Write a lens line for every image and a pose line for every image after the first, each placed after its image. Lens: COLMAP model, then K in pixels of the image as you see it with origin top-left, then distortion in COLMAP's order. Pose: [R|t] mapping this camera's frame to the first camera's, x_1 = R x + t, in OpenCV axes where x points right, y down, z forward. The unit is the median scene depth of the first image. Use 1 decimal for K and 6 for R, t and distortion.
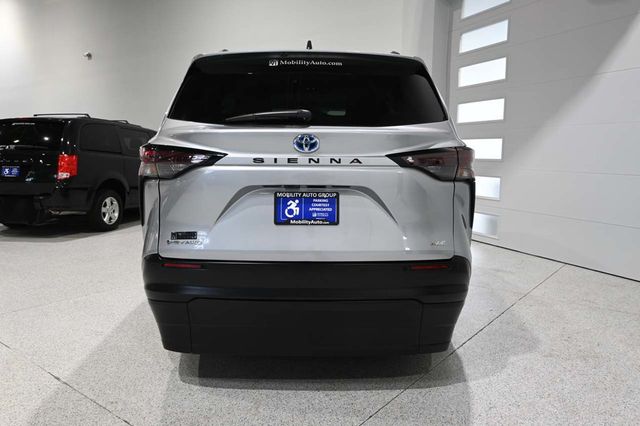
lens RADIAL K [[482.2, 0, 325.6], [0, 482.2, 215.0], [0, 0, 1]] dist [0.002942, -0.014935]
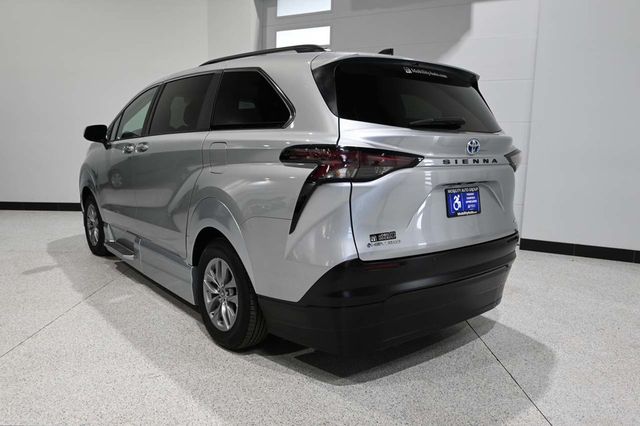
lens RADIAL K [[506.5, 0, 317.8], [0, 506.5, 212.1], [0, 0, 1]] dist [0.063286, -0.000312]
pose [[0.771034, -0.077755, 0.632029, -1.094852], [0.069144, 0.996872, 0.038289, -0.060061], [-0.633029, 0.014179, 0.773998, 0.265569]]
